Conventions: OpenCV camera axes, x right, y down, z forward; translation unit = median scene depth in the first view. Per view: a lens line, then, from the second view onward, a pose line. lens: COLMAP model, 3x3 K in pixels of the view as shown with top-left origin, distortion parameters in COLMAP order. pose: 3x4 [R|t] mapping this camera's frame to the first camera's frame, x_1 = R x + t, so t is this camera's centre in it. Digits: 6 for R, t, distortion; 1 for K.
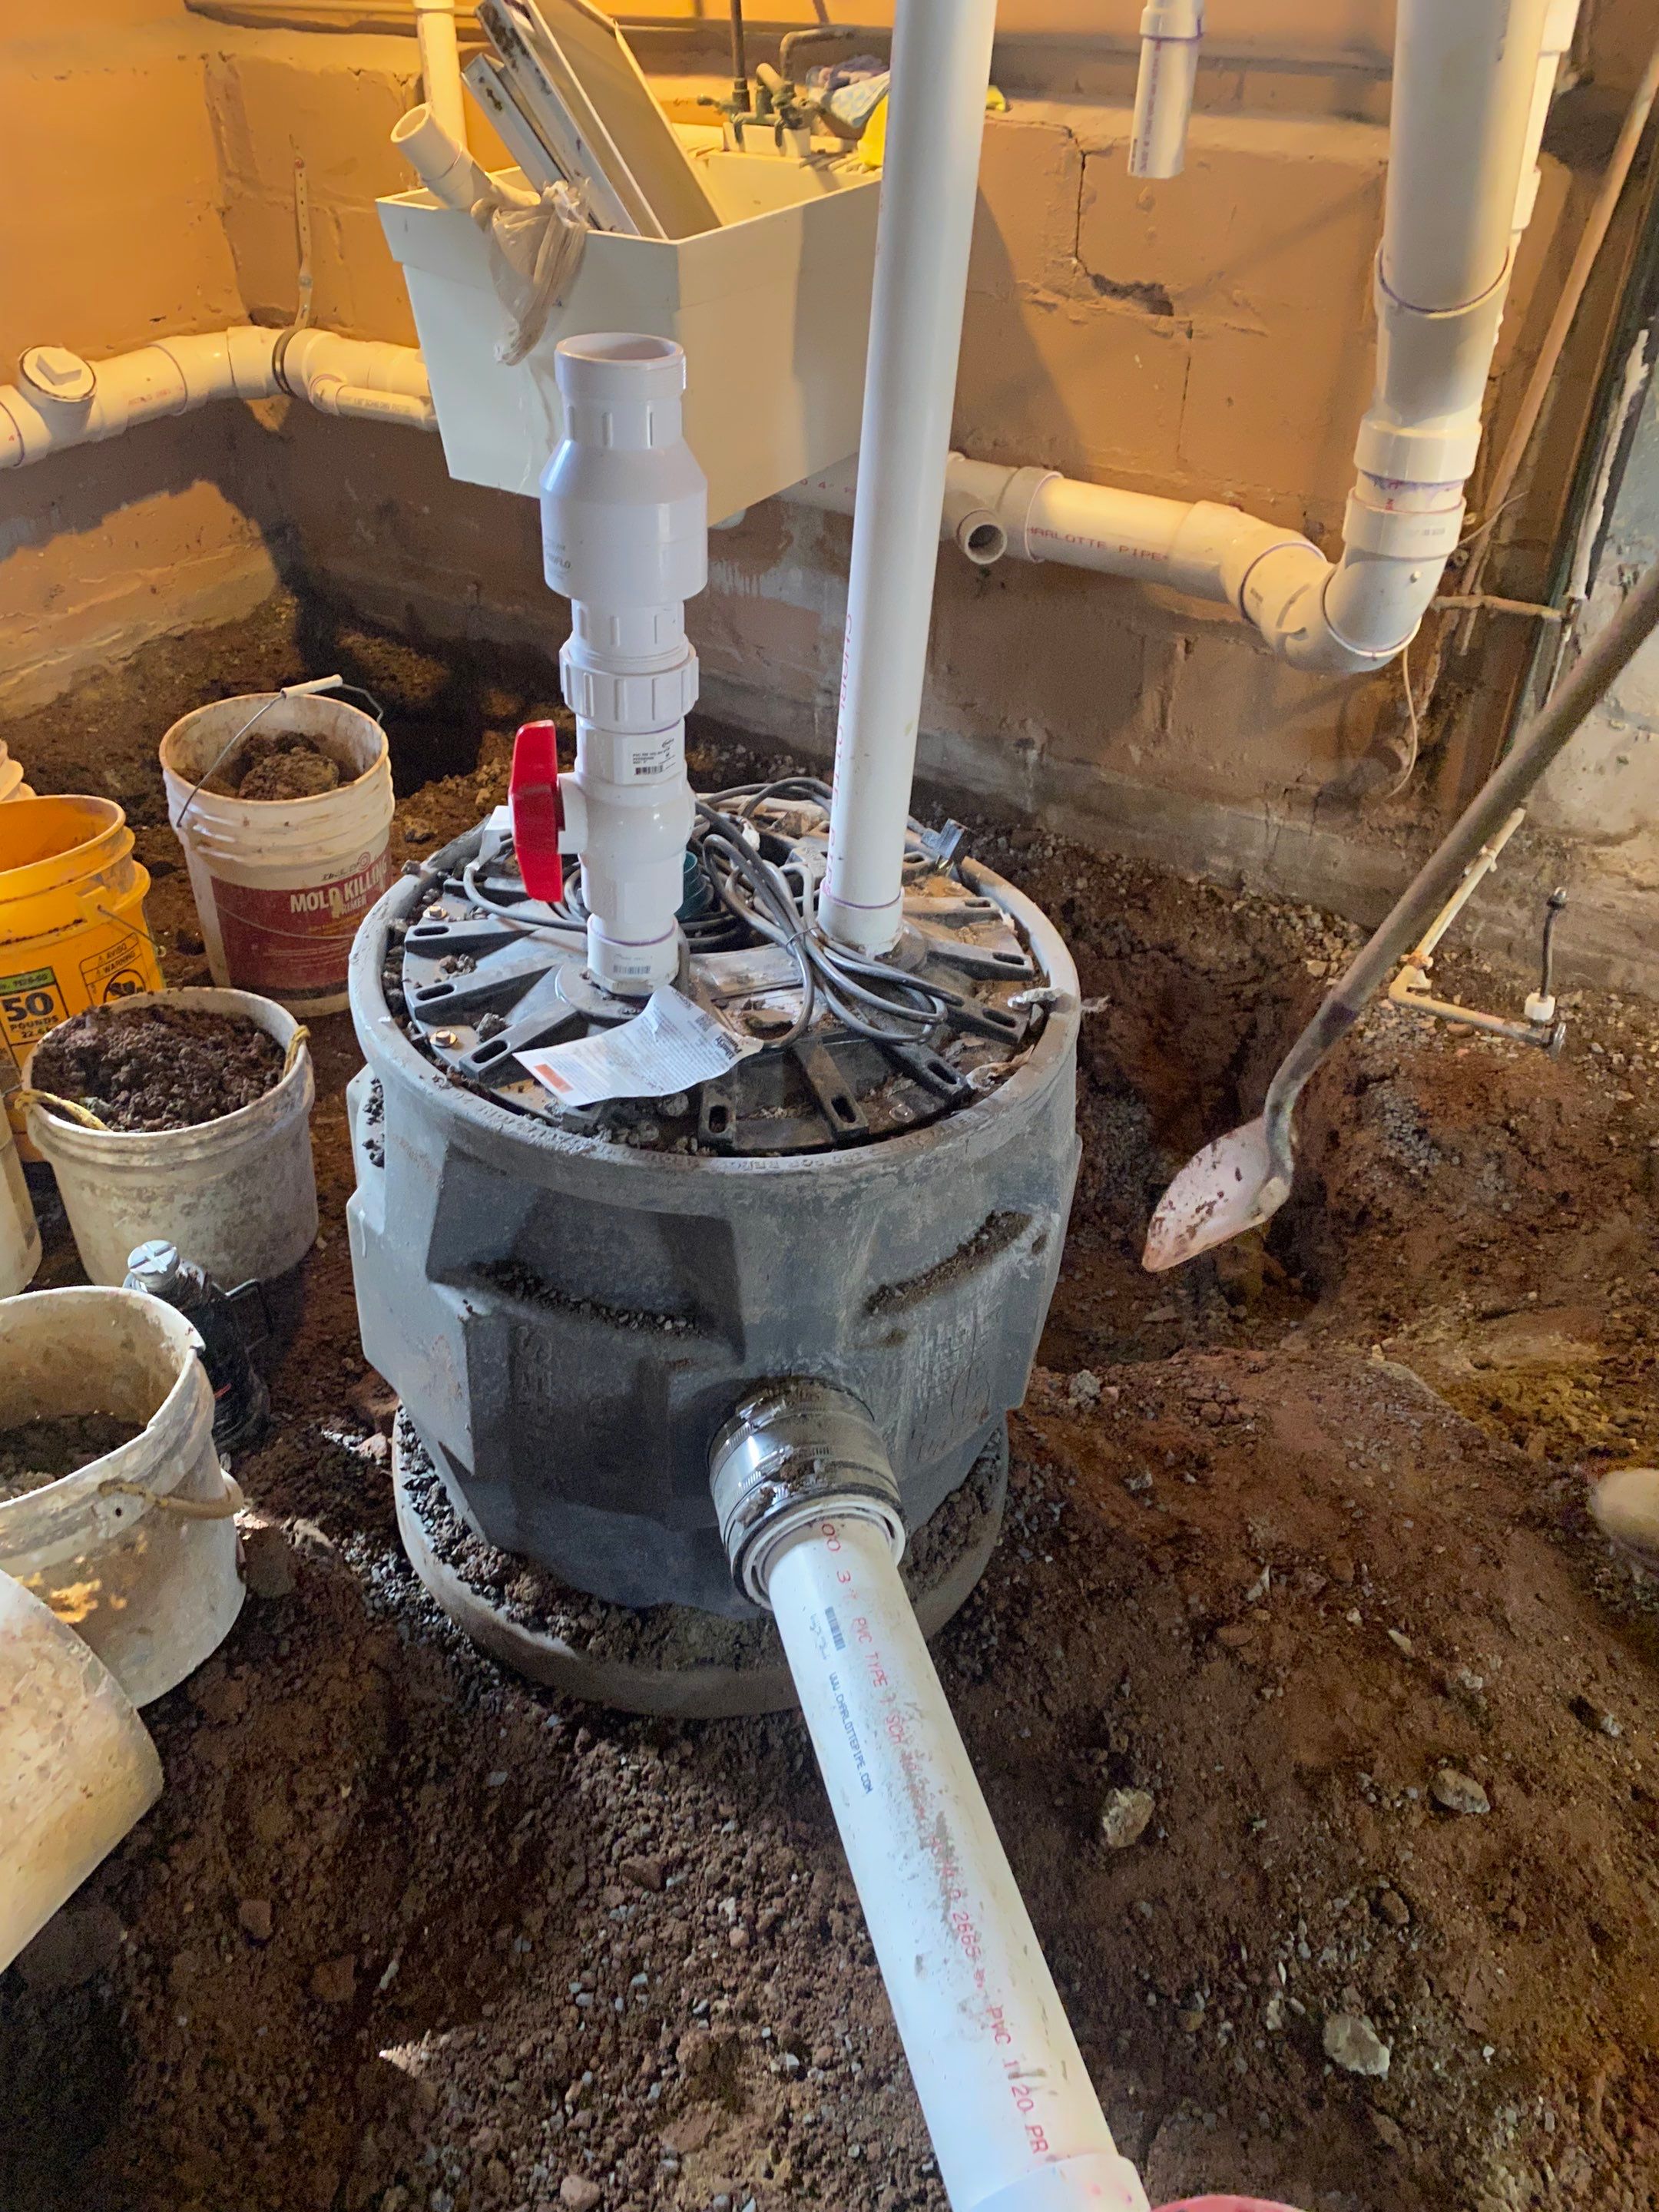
lens RADIAL K [[1693.2, 0, 834.5], [0, 1693.2, 1098.8], [0, 0, 1]] dist [0.045785, -0.007157]
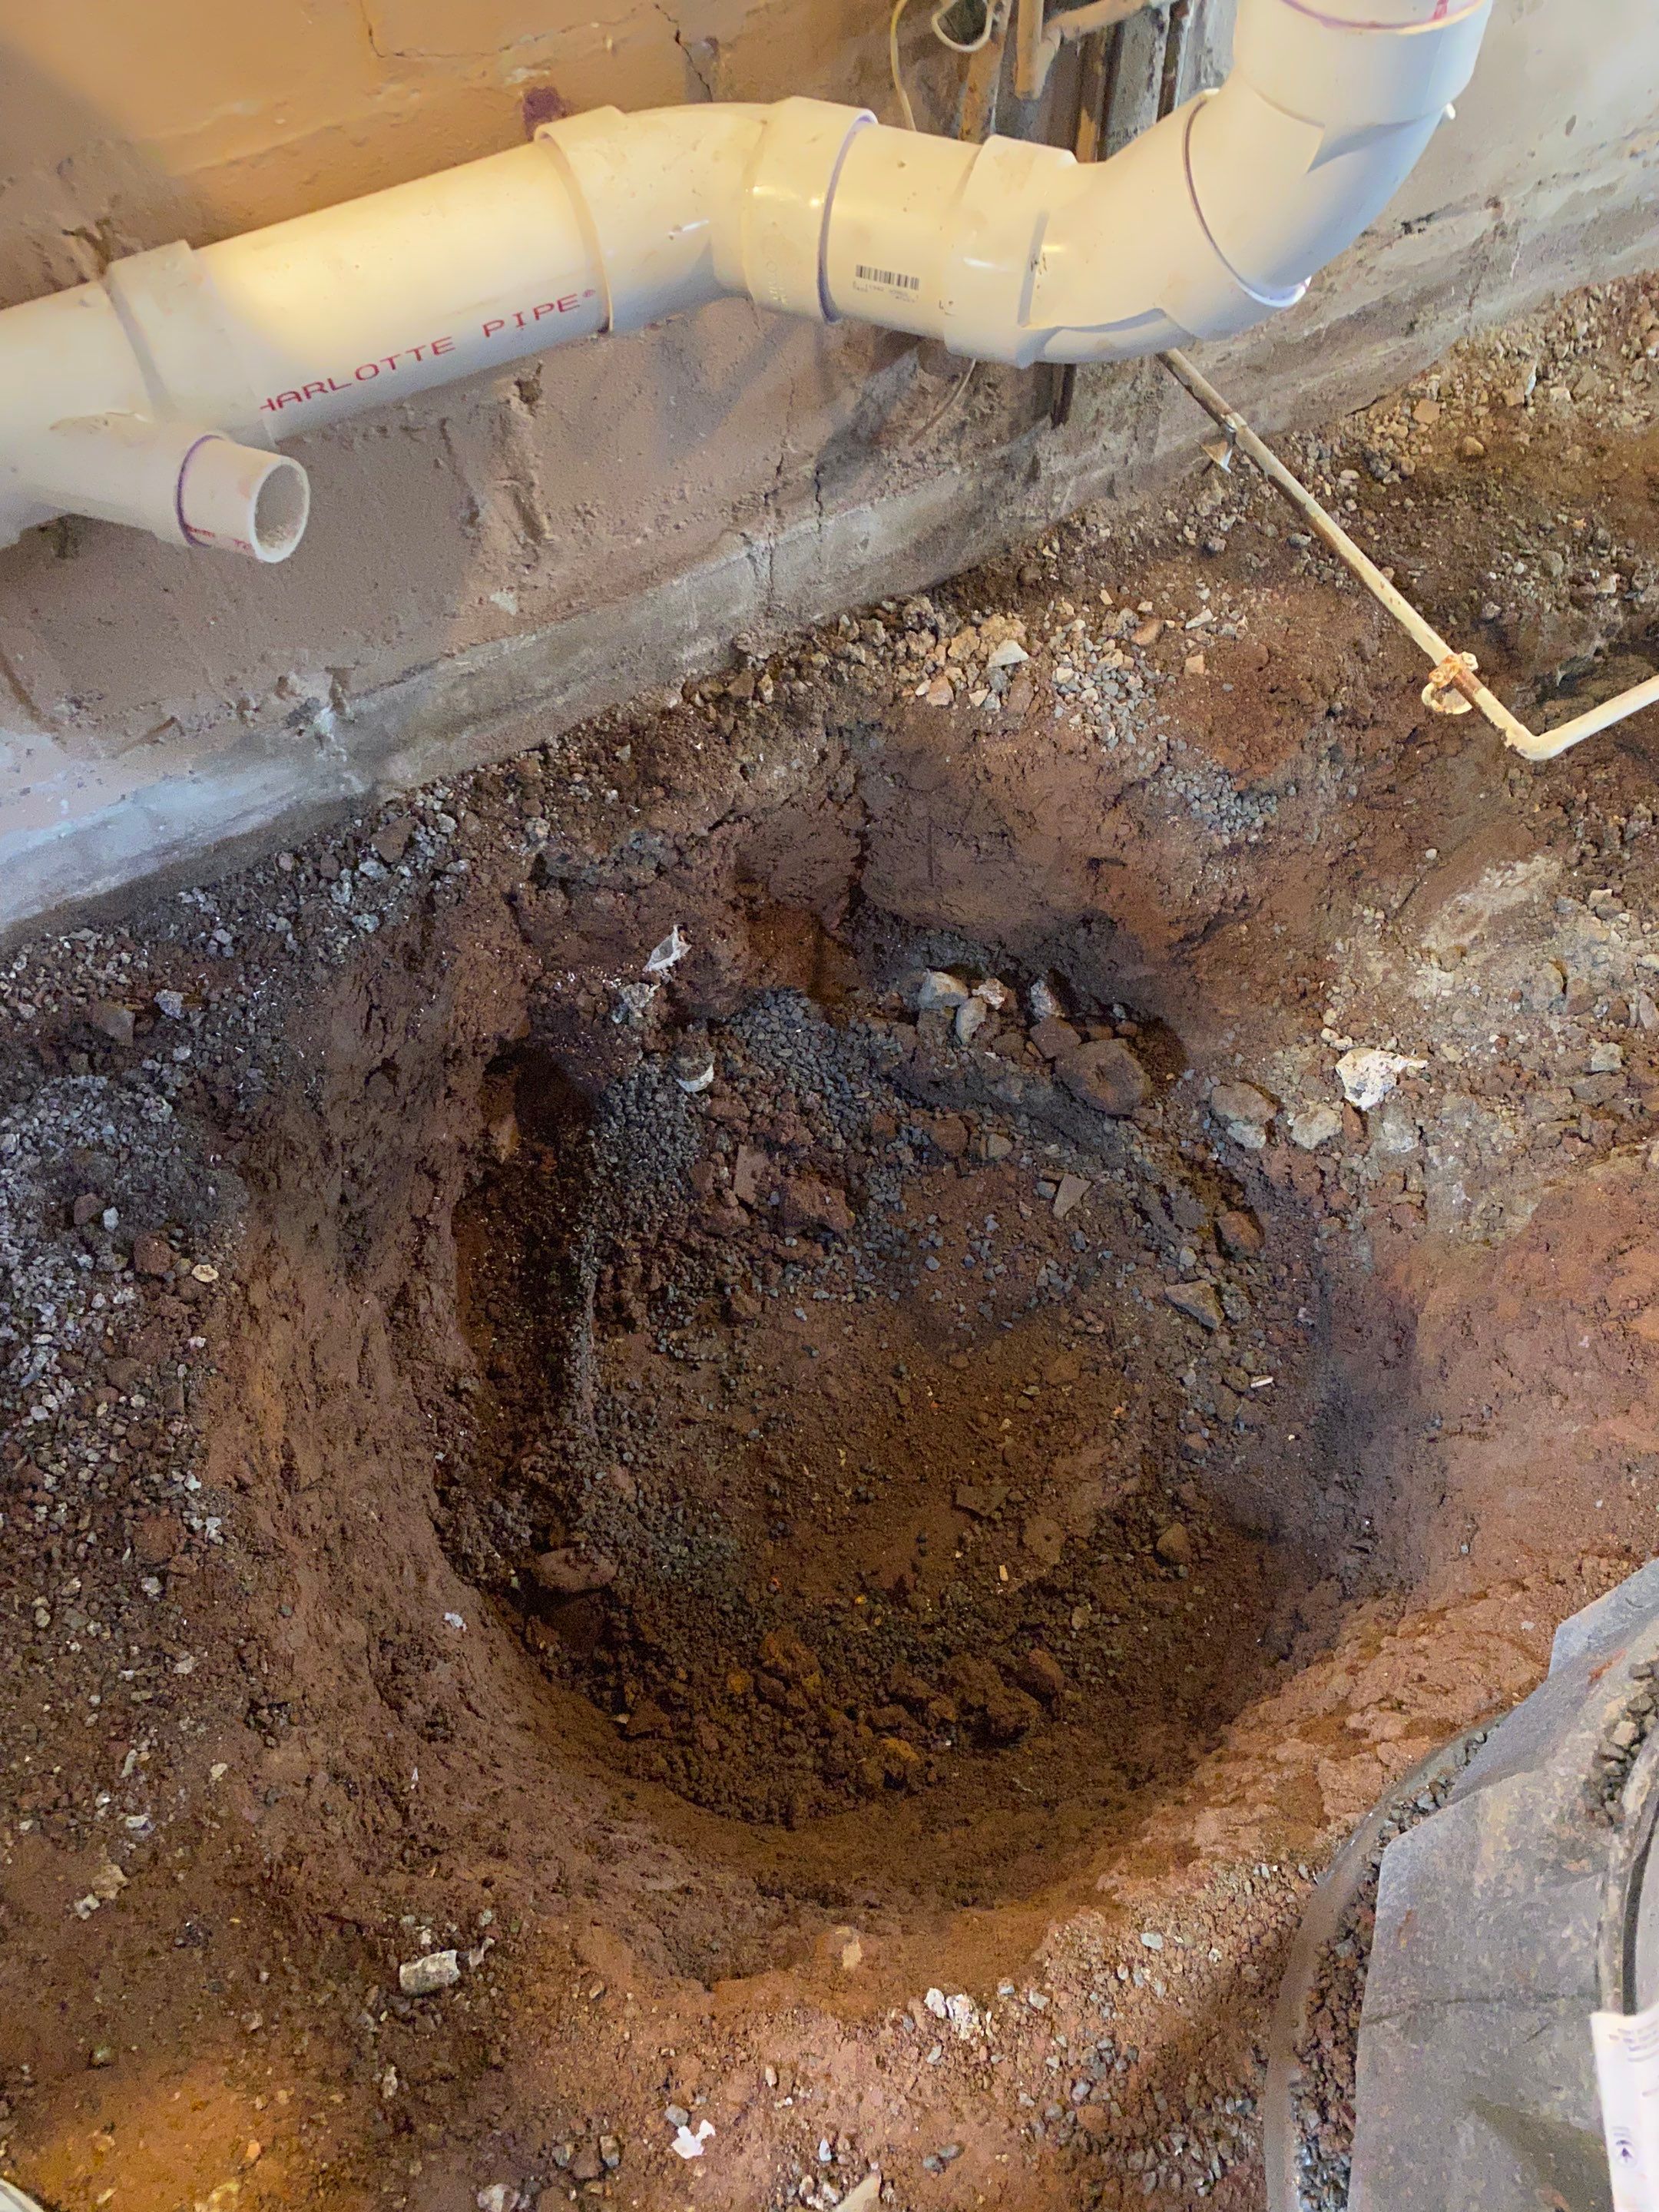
lens RADIAL K [[1693.2, 0, 829.2], [0, 1693.2, 1106.9], [0, 0, 1]] dist [0.045785, -0.007157]
pose [[0.481642, -0.785044, 0.389522, -0.114524], [0.535817, 0.615511, 0.577967, -0.380234], [-0.693484, -0.069660, 0.717096, 0.557942]]
